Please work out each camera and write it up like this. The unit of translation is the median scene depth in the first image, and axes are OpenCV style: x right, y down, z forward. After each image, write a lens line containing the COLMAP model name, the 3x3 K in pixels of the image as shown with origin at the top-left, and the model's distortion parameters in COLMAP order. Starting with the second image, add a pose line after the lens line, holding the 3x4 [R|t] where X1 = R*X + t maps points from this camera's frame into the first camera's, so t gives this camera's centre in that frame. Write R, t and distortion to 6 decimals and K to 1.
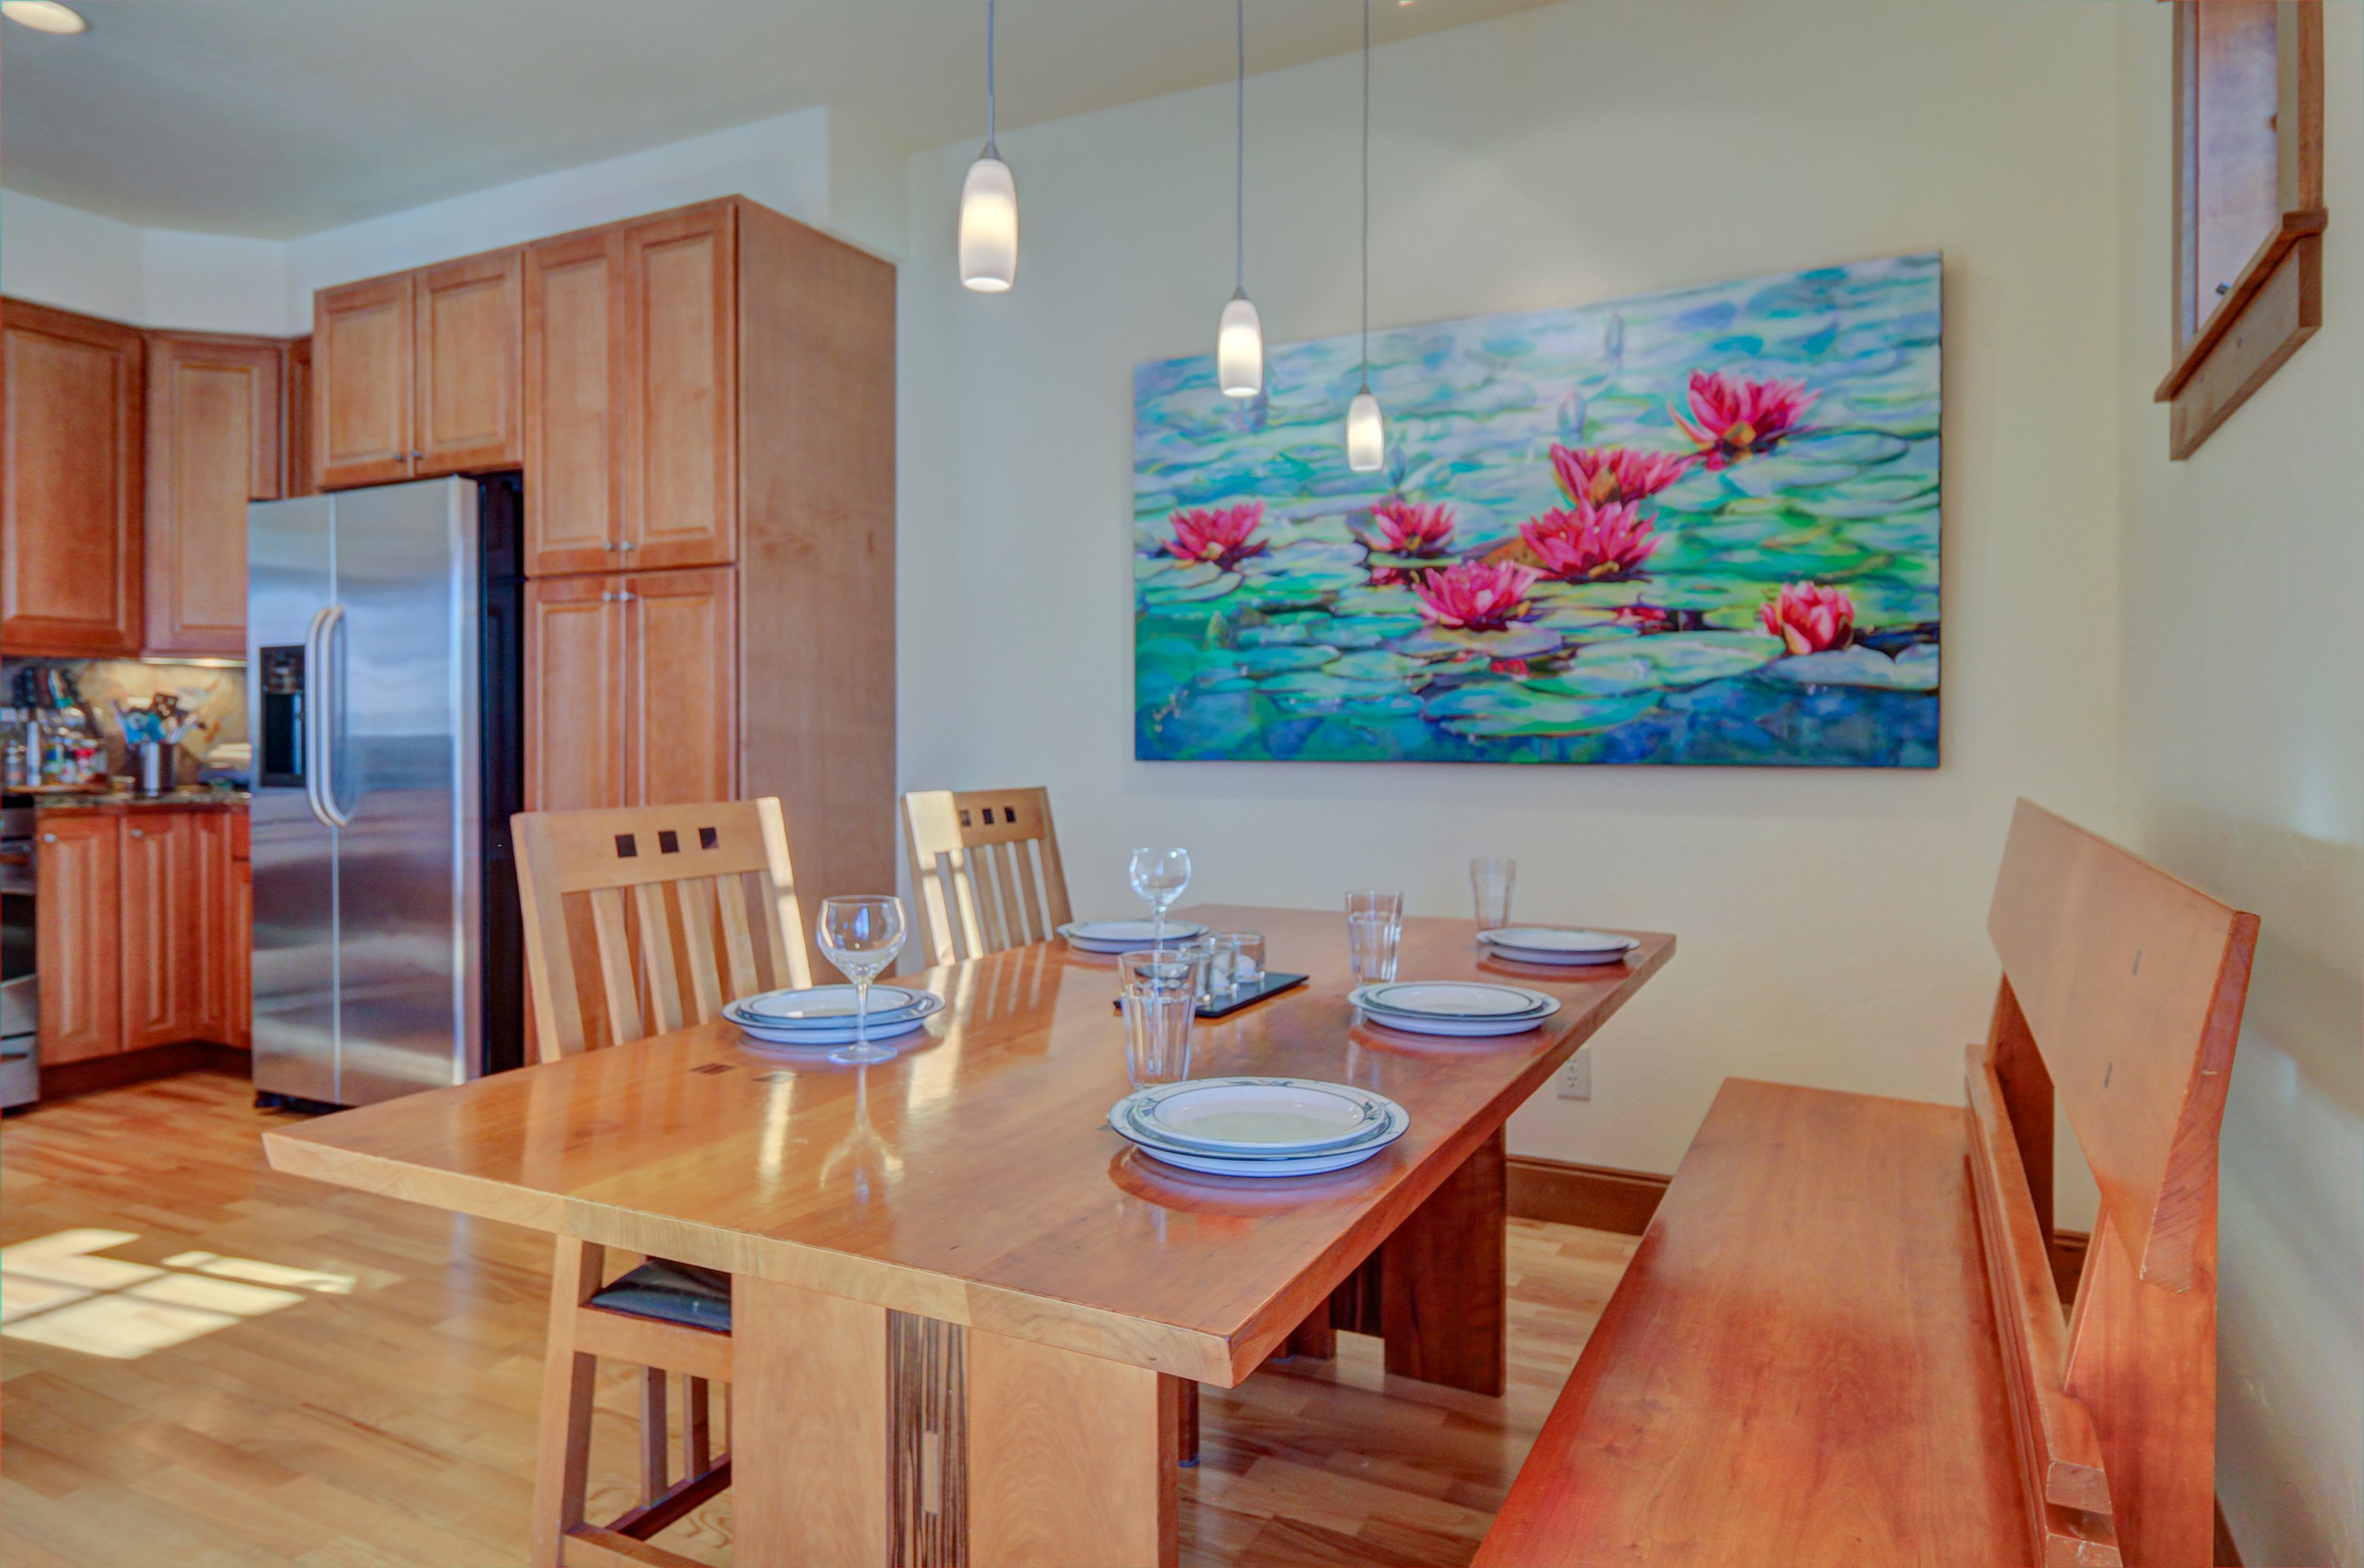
lens RADIAL K [[1414.8, 0, 1195.8], [0, 1414.8, 736.0], [0, 0, 1]] dist [0.011722, -0.009382]
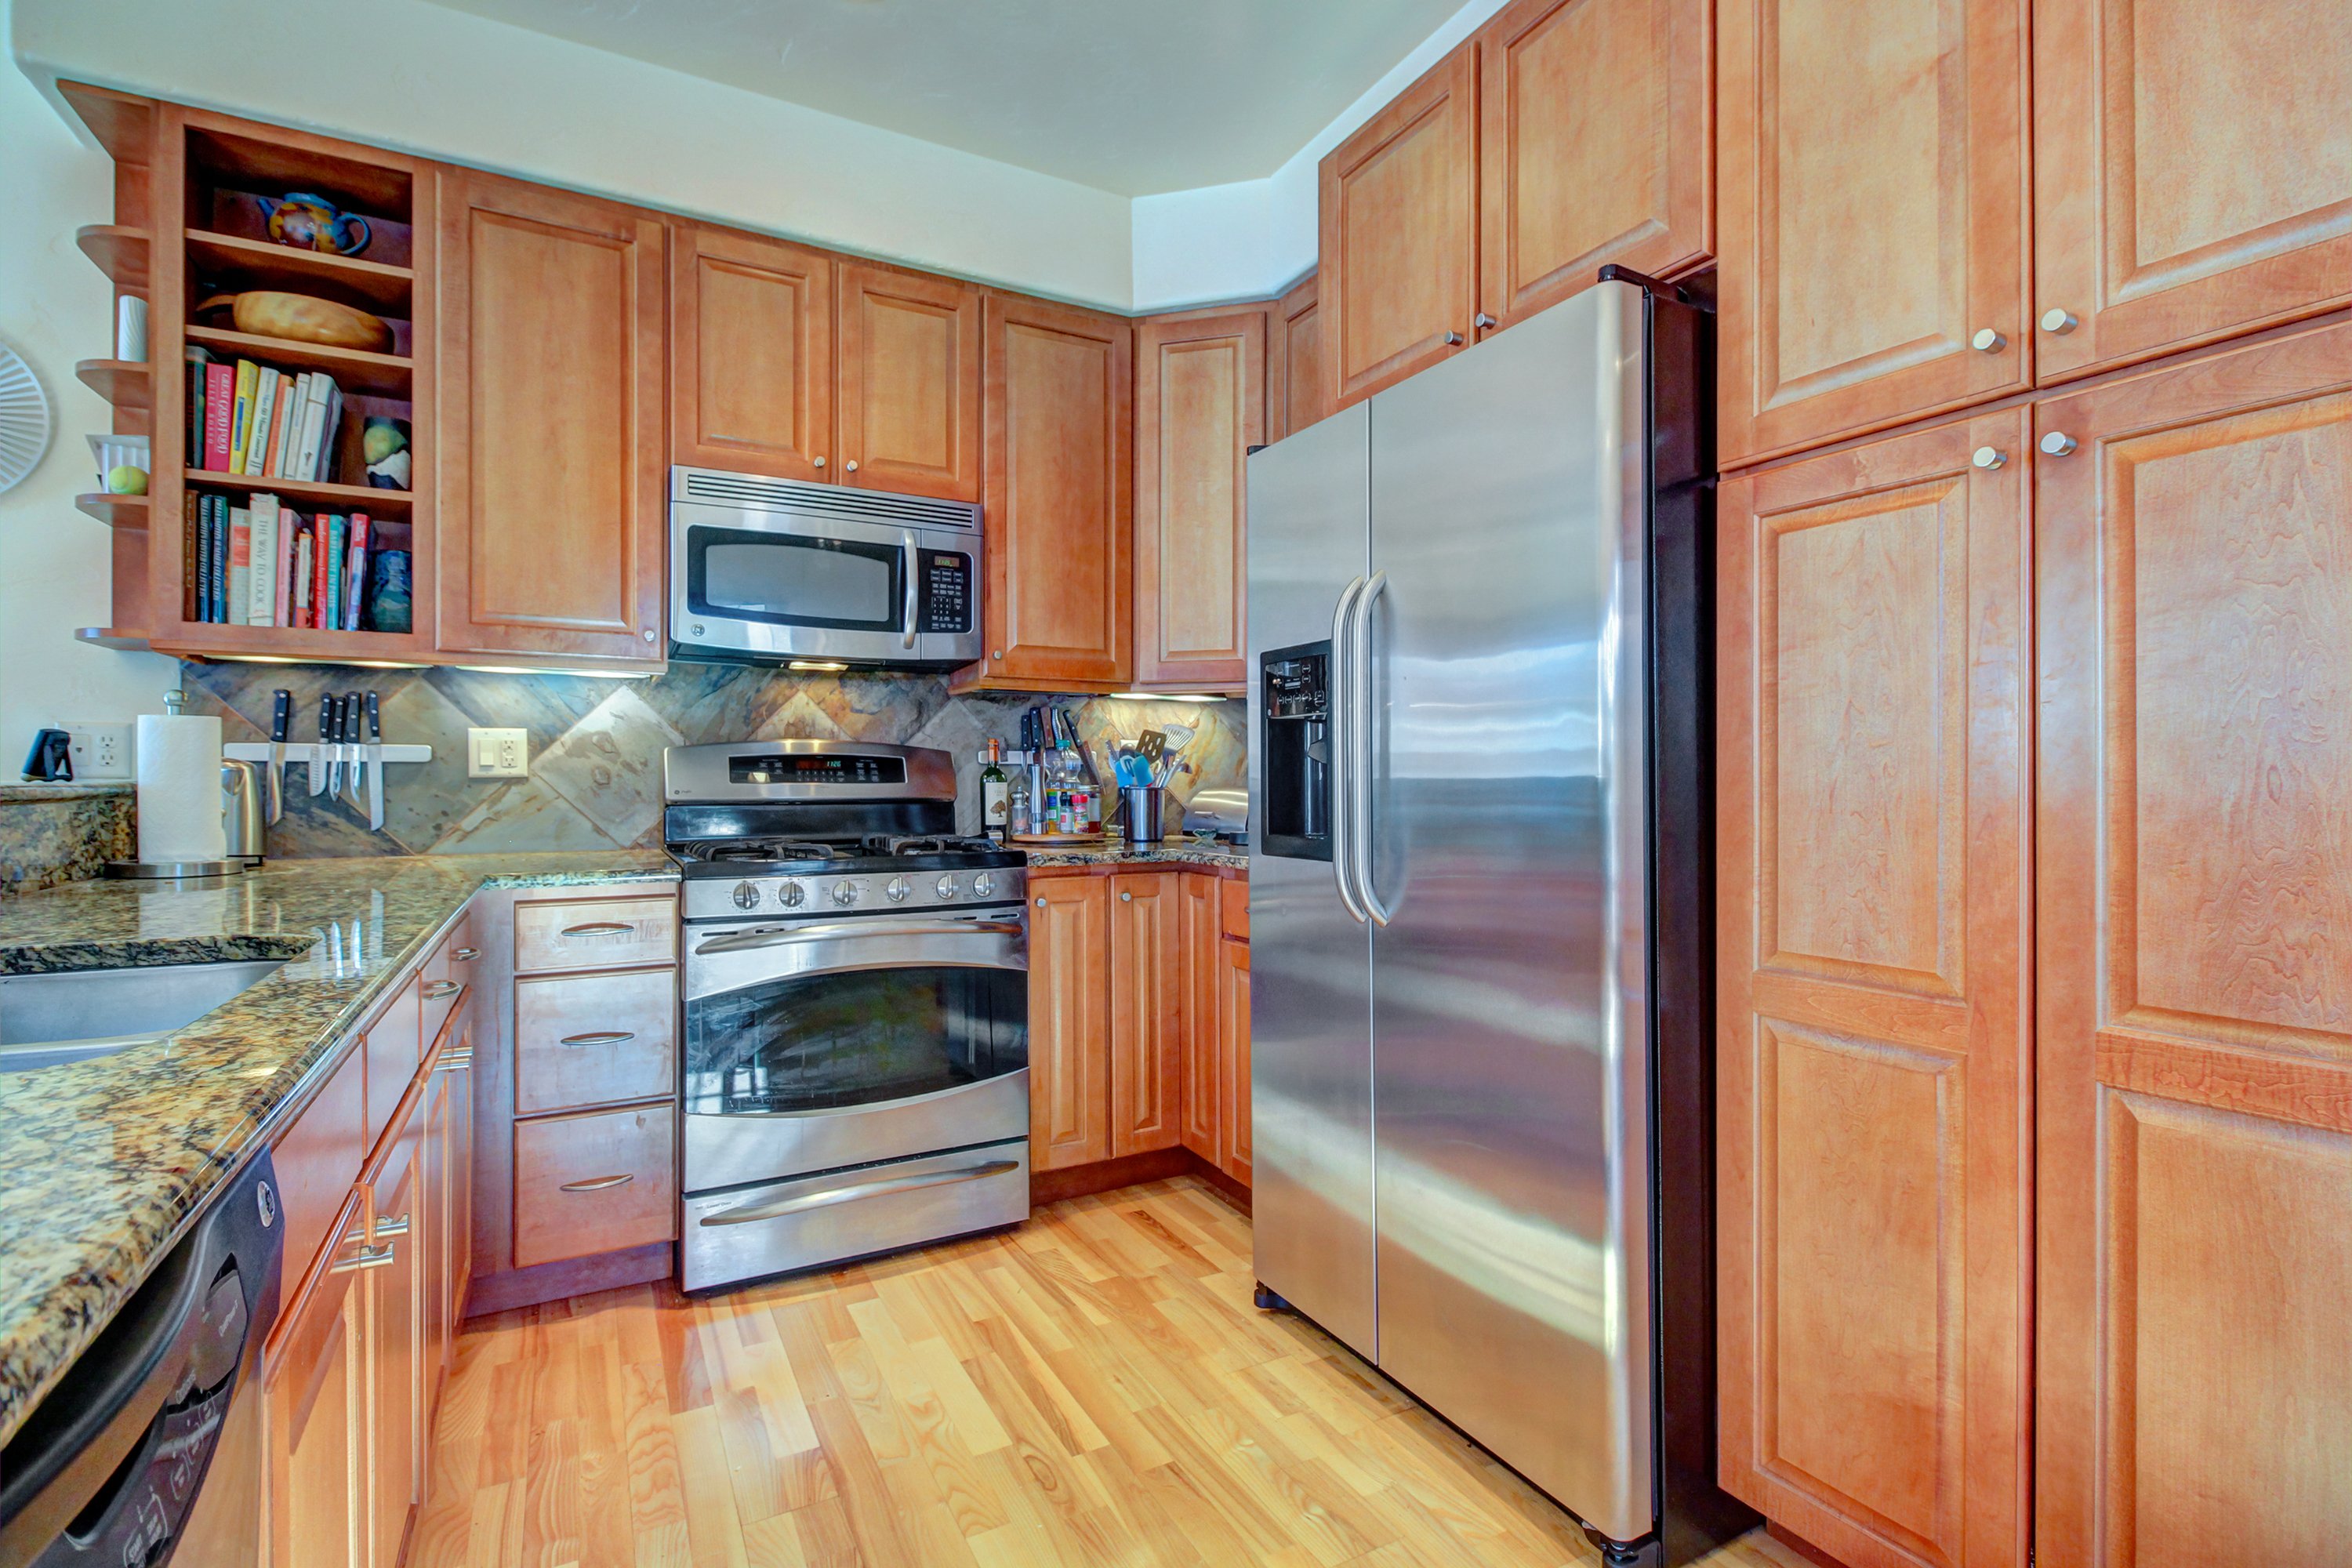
lens RADIAL K [[1083.4, 0, 1175.5], [0, 1083.4, 781.7], [0, 0, 1]] dist [0.016982, -0.012481]
pose [[0.822465, 0.000578, -0.568815, -0.454503], [0.001792, 0.999992, 0.003608, -0.001766], [0.568813, -0.003986, 0.822457, 0.623298]]
